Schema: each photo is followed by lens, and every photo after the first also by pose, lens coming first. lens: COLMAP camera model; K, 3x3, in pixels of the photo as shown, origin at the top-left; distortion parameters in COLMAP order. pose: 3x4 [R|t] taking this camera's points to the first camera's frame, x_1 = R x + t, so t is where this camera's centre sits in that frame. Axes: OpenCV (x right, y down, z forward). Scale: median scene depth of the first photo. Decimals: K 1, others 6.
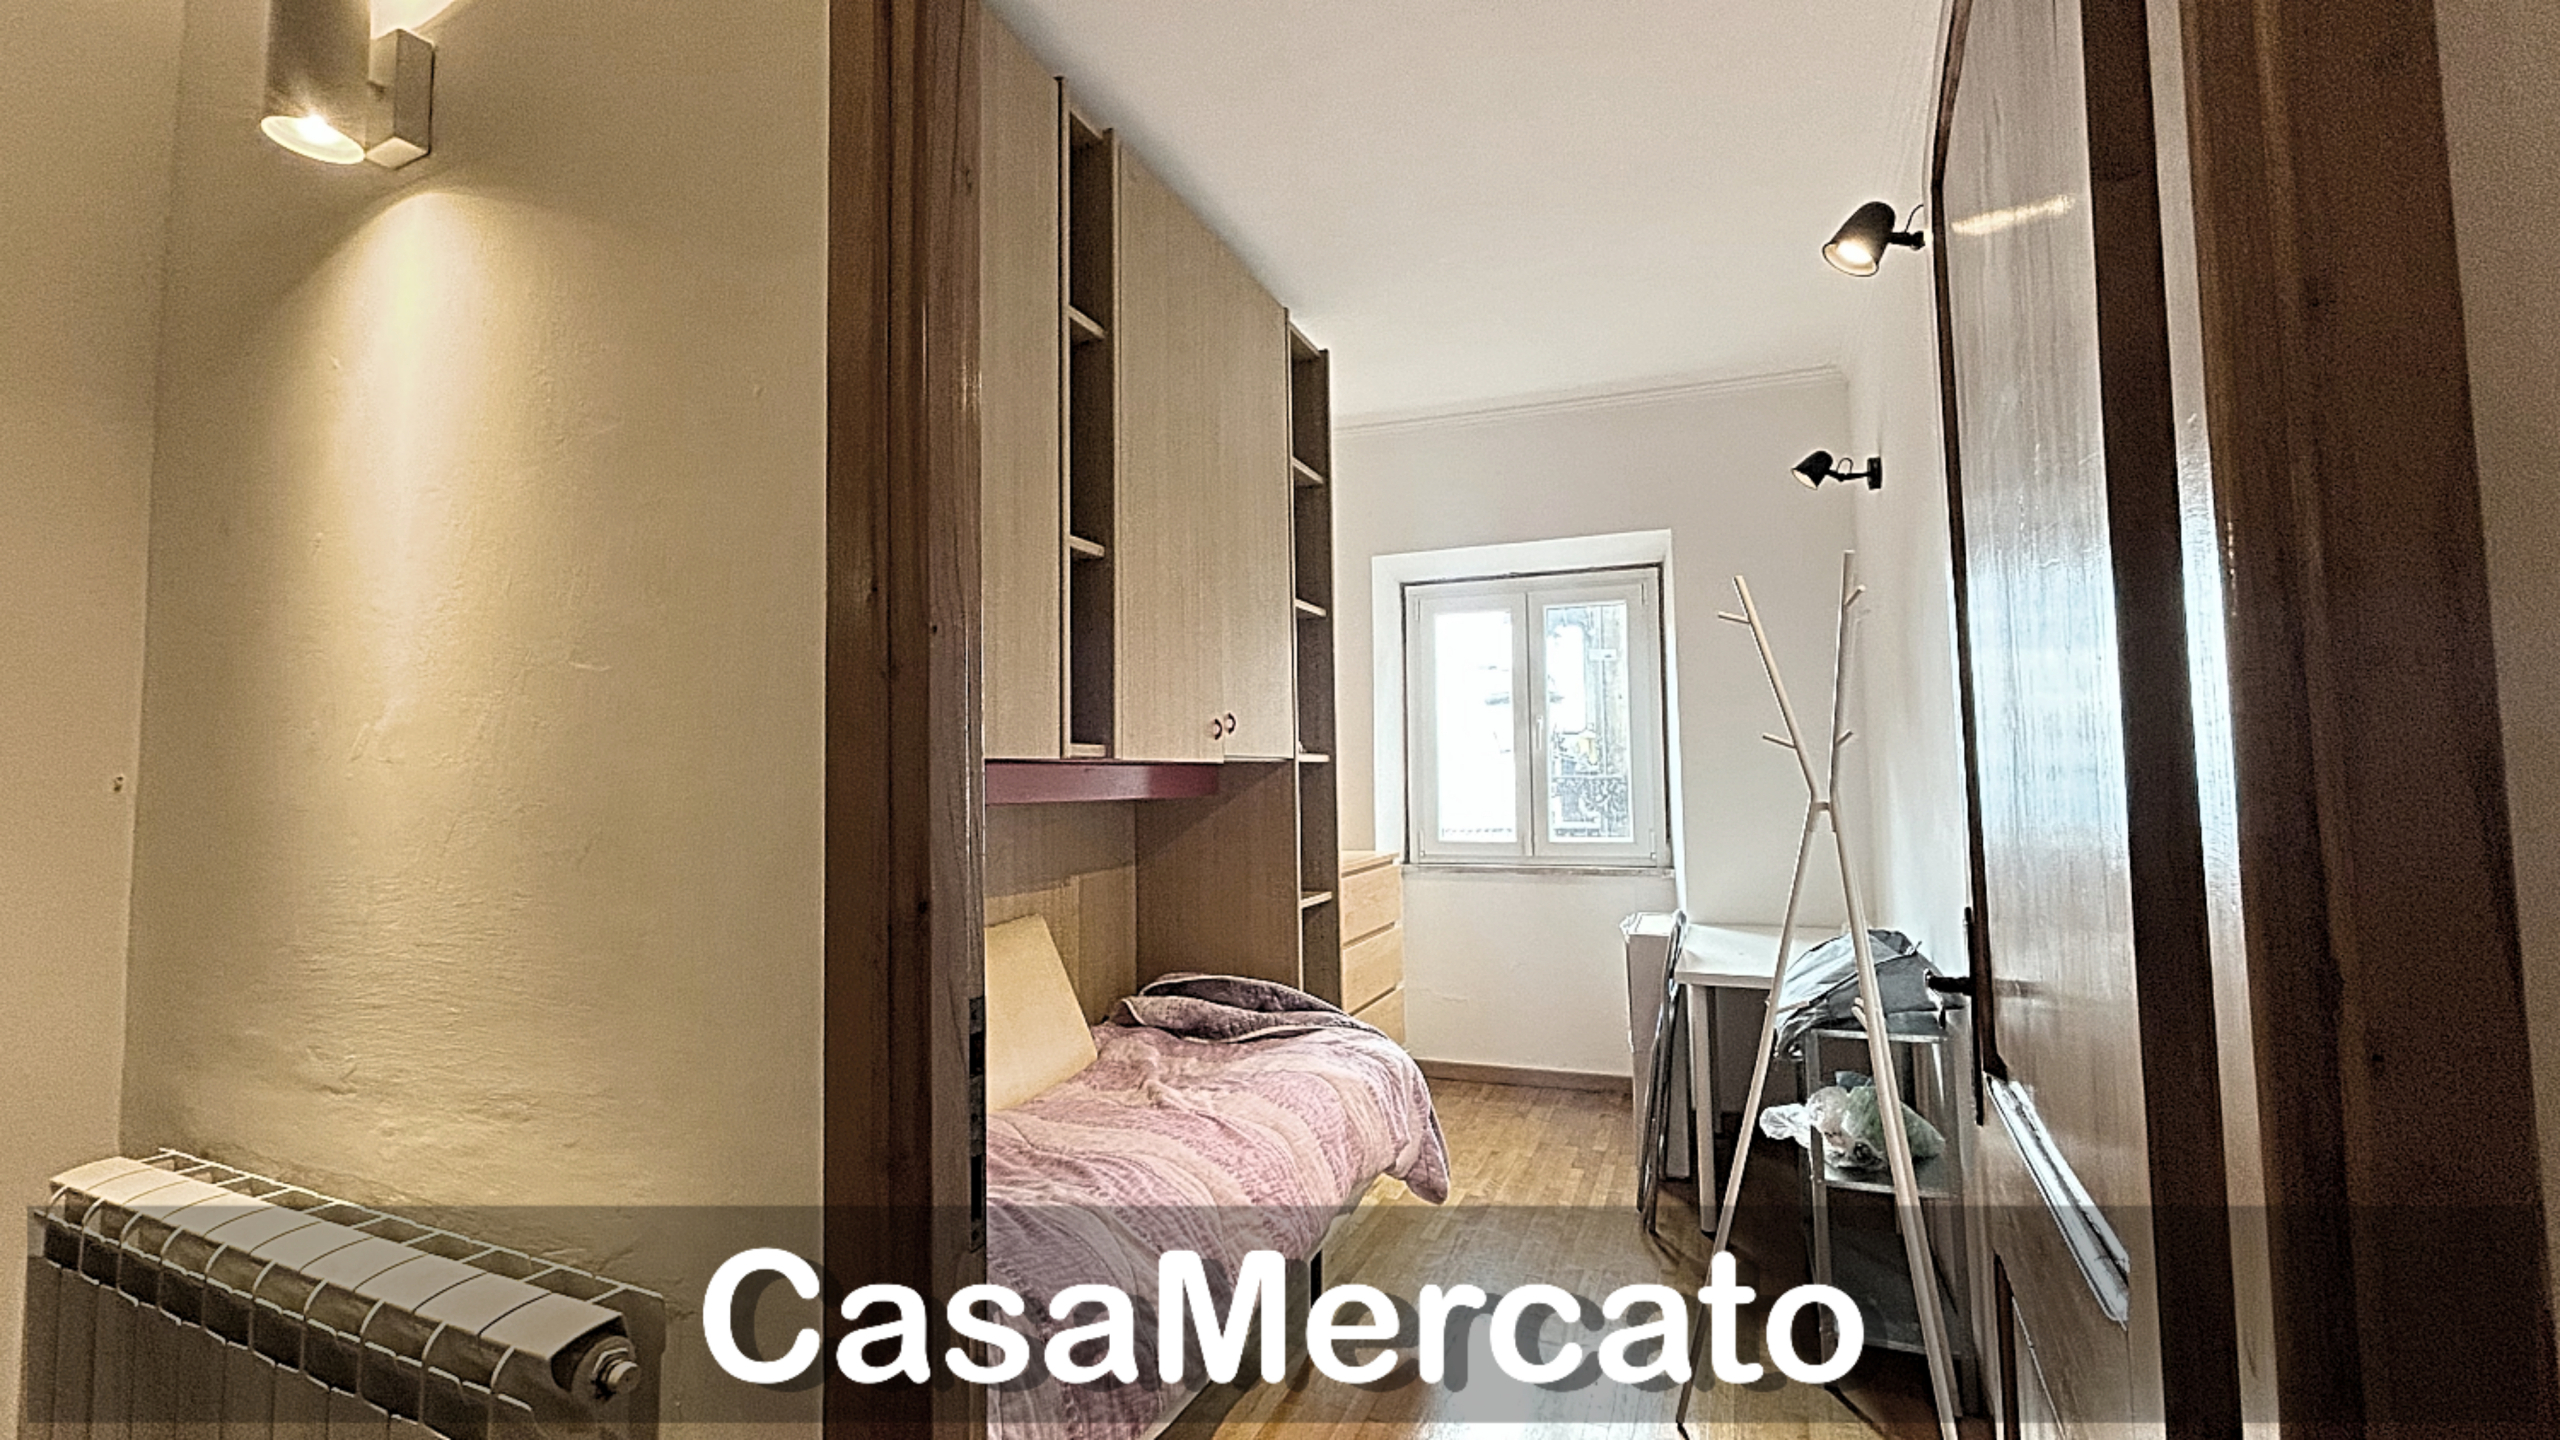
lens RADIAL K [[1031.0, 0, 1280.0], [0, 1031.0, 723.1], [0, 0, 1]] dist [0.000914, -0.000040]
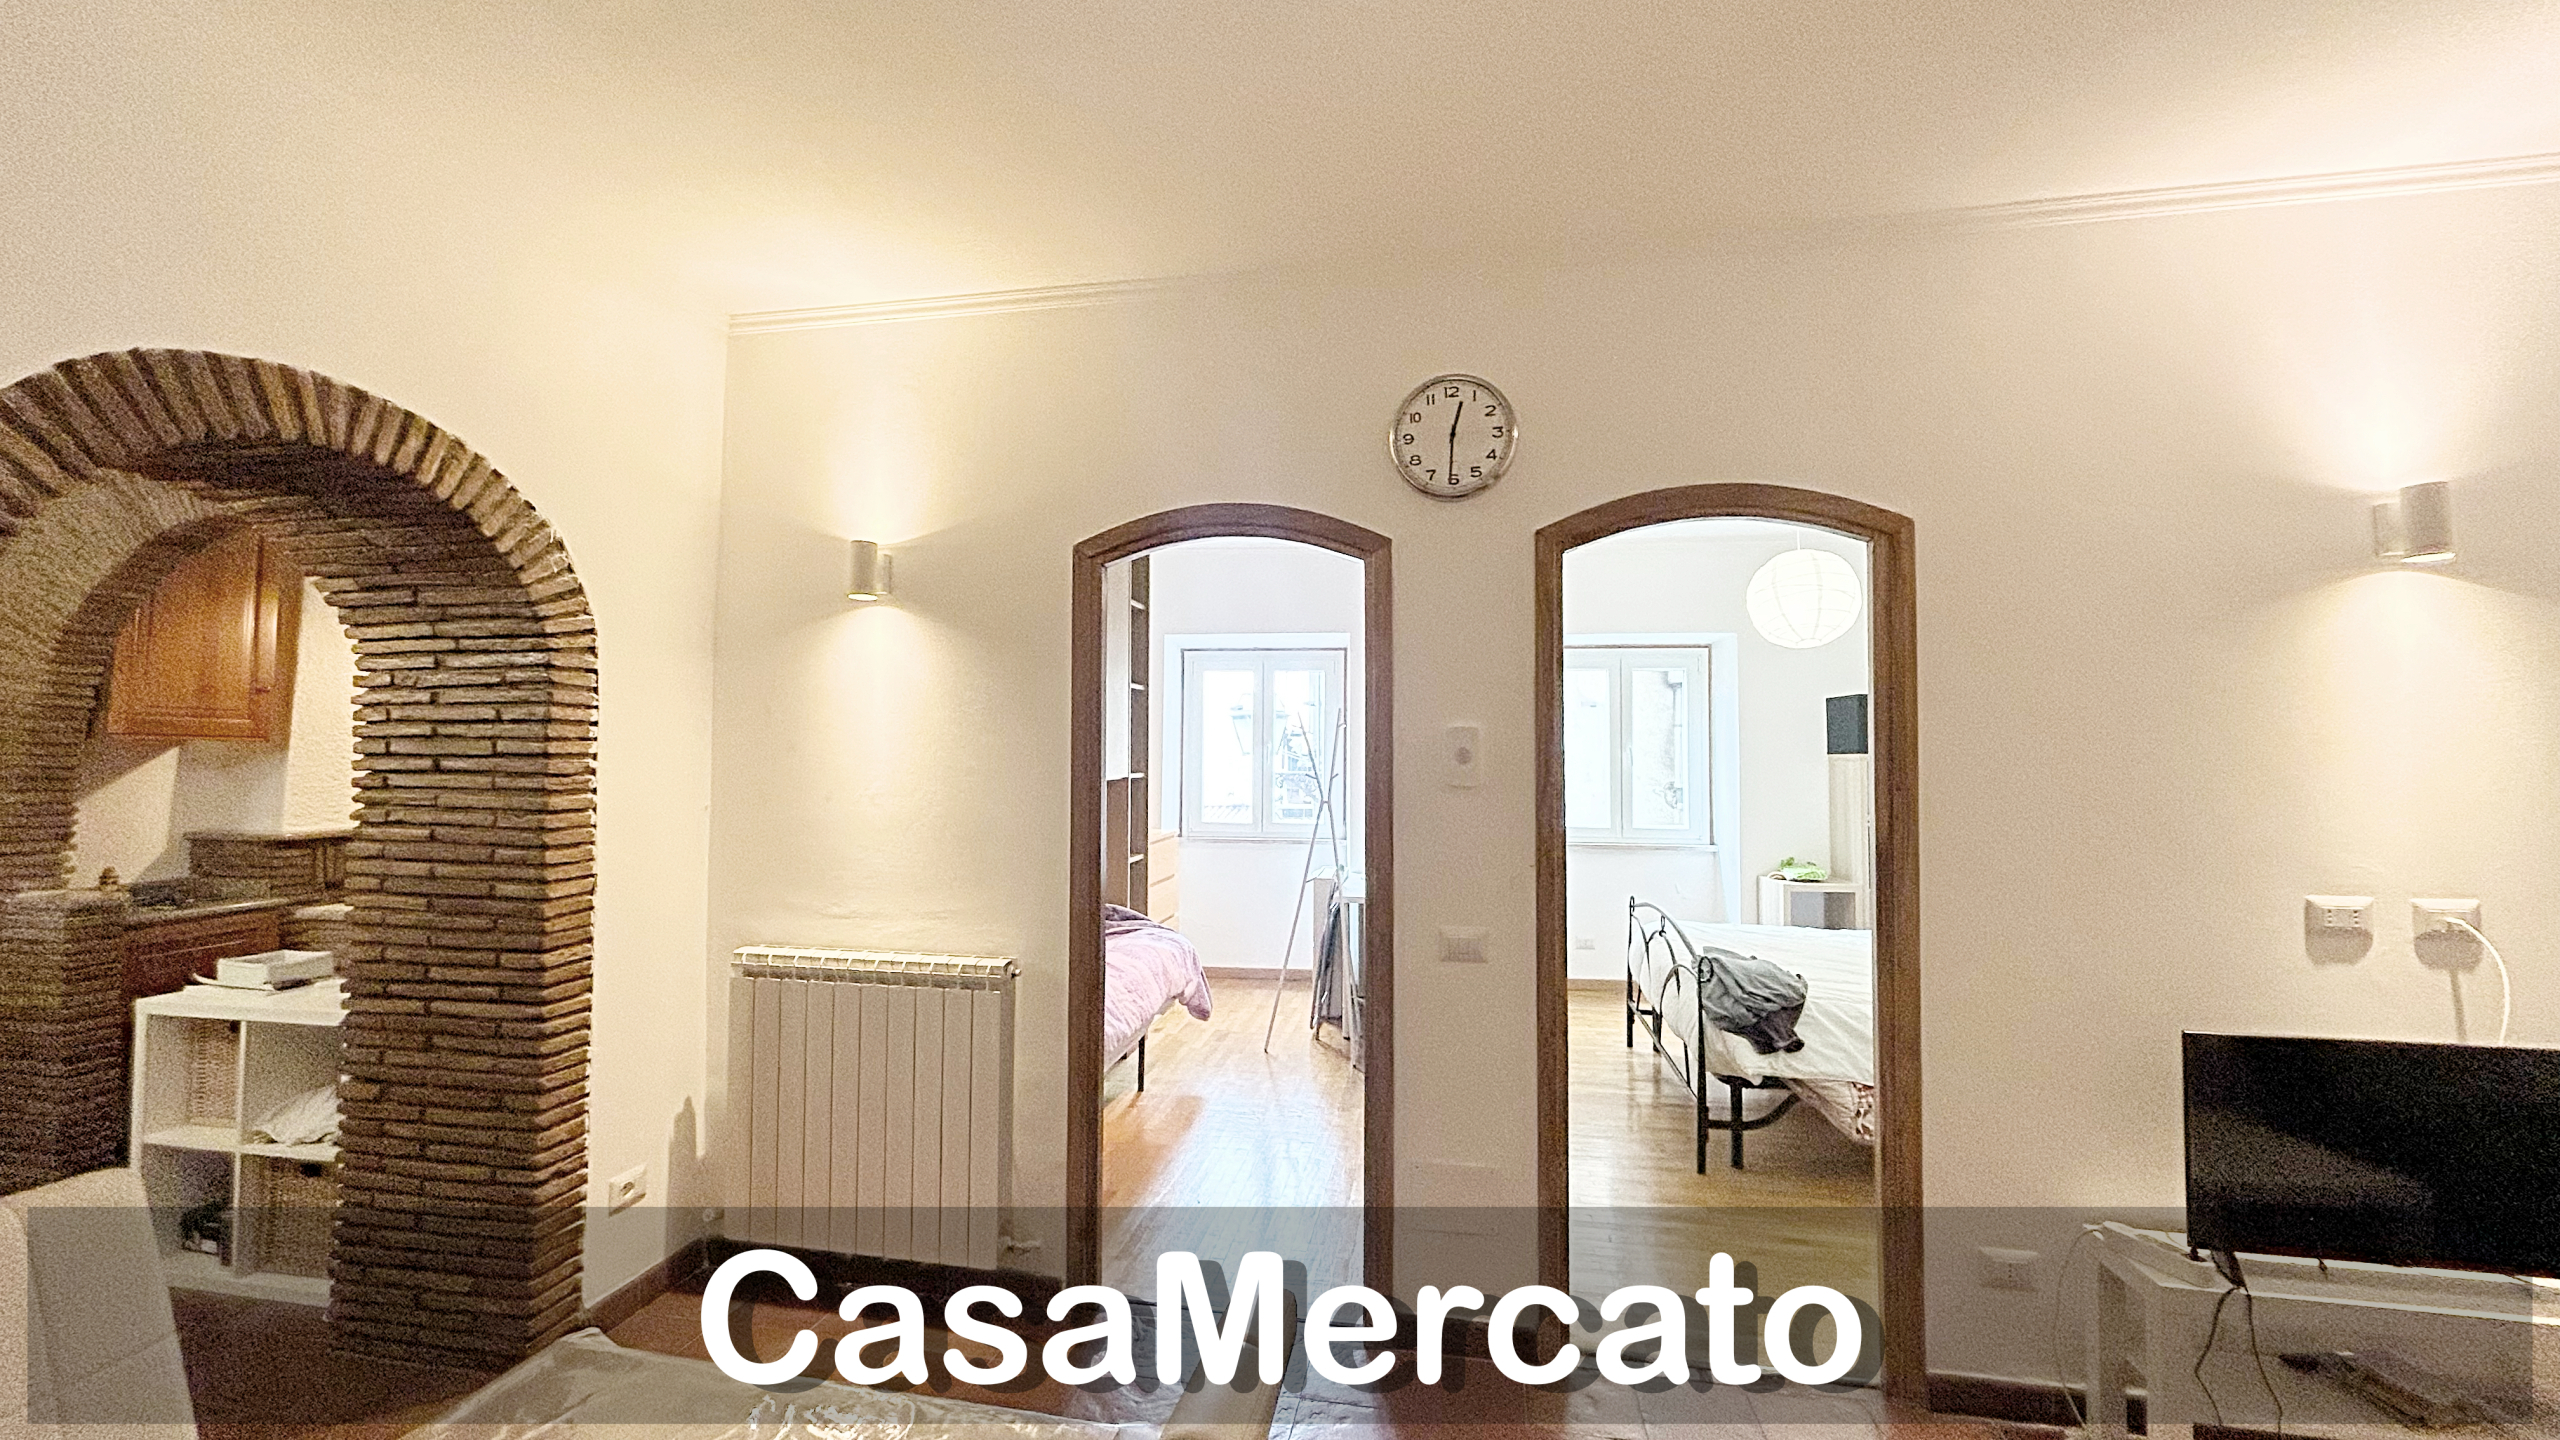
lens RADIAL K [[1024.1, 0, 1273.1], [0, 1024.1, 720.9], [0, 0, 1]] dist [0.000226, -0.000223]
pose [[0.970437, 0.027653, 0.239764, -0.170128], [-0.033487, 0.999233, 0.020294, -0.106756], [-0.239019, -0.027723, 0.970619, -0.752456]]
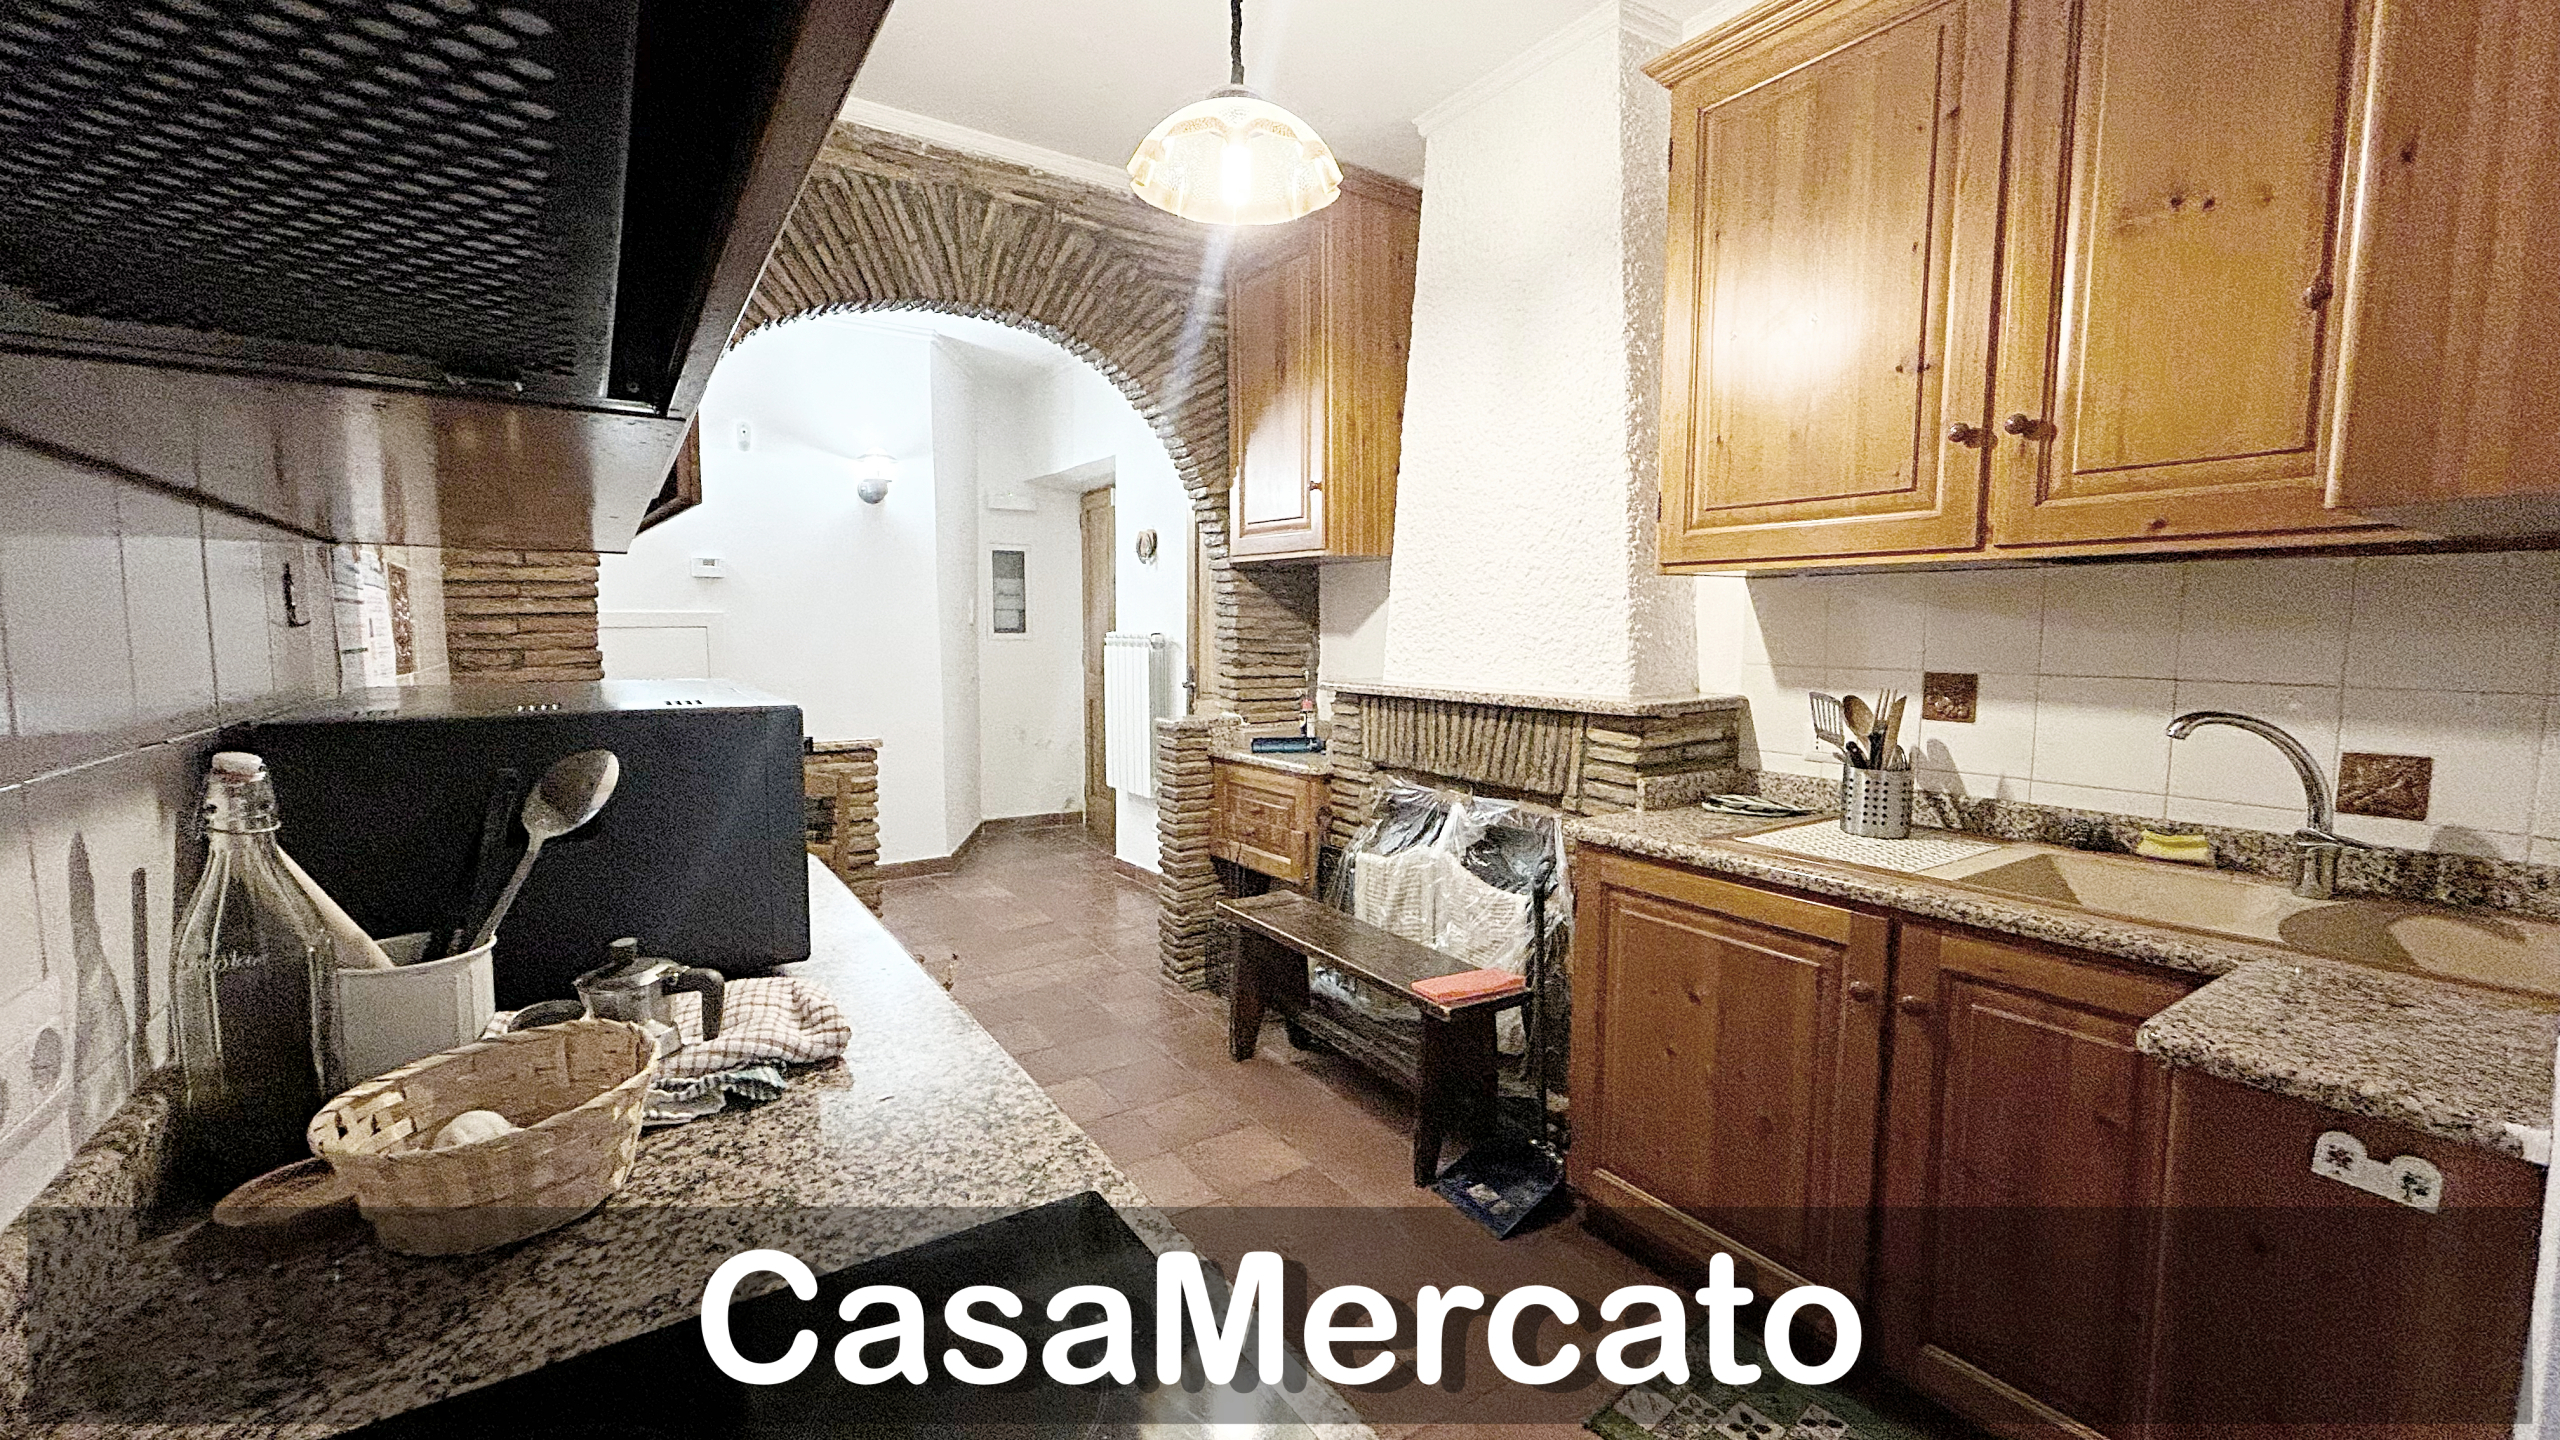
lens RADIAL K [[1024.1, 0, 1273.1], [0, 1024.1, 720.9], [0, 0, 1]] dist [0.000226, -0.000223]
pose [[-0.519215, 0.097767, -0.849033, -0.251437], [0.058971, 0.995166, 0.078531, 0.099990], [0.852607, -0.009294, -0.522471, 1.674804]]
